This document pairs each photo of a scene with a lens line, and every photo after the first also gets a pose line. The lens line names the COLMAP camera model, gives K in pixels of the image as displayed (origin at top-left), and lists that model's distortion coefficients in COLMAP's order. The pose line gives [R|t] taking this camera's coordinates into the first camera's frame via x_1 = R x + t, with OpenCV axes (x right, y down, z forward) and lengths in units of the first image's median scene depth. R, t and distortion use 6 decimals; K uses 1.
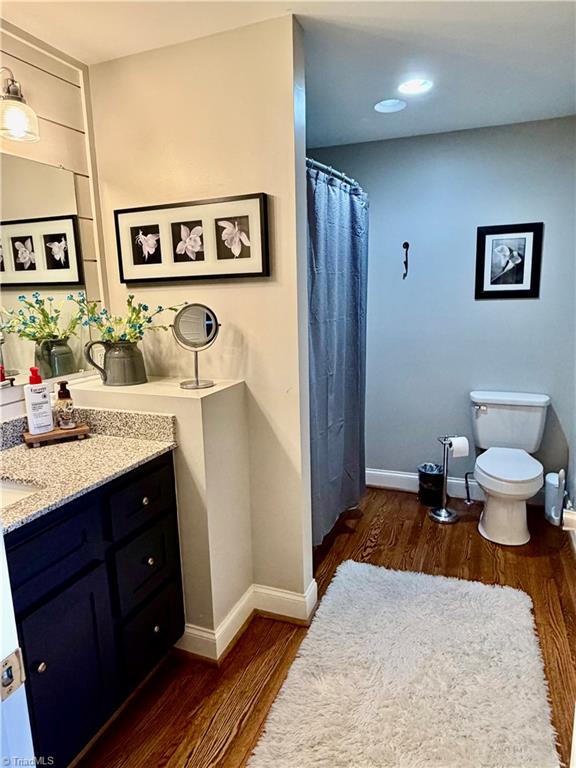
lens RADIAL K [[492.6, 0, 290.1], [0, 492.6, 382.8], [0, 0, 1]] dist [0.000343, 0.001683]
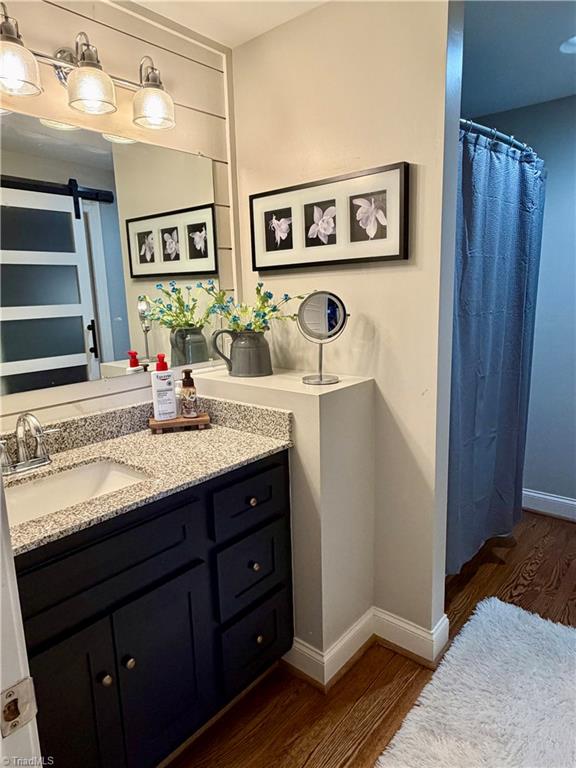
lens RADIAL K [[492.6, 0, 287.9], [0, 492.6, 380.0], [0, 0, 1]] dist [0.000343, 0.001683]
pose [[0.947768, 0.054213, -0.314318, 0.036124], [-0.053178, 0.998514, 0.011872, -0.003724], [0.314495, 0.005463, 0.949243, 0.100523]]
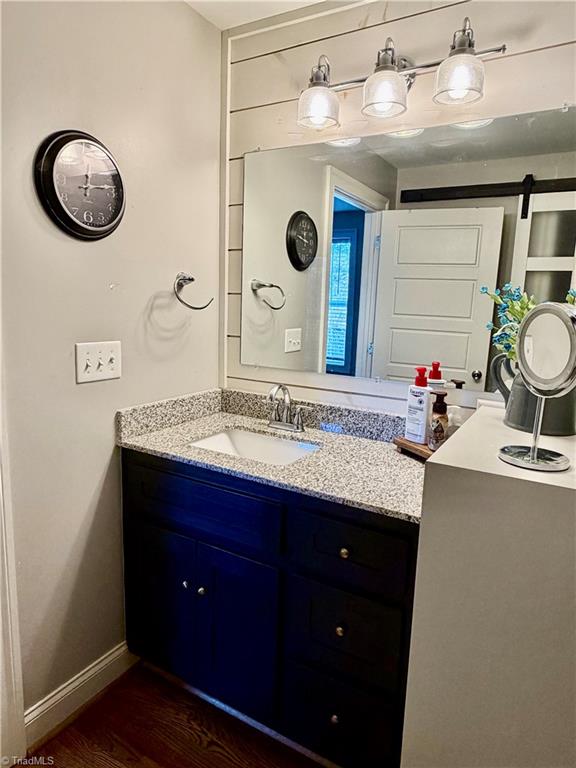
lens RADIAL K [[492.6, 0, 290.8], [0, 492.6, 380.7], [0, 0, 1]] dist [0.000343, 0.001683]
pose [[-0.138323, 0.183168, -0.973302, 0.303463], [-0.217509, 0.953137, 0.210285, -0.115266], [0.966207, 0.240790, -0.092000, 0.686112]]
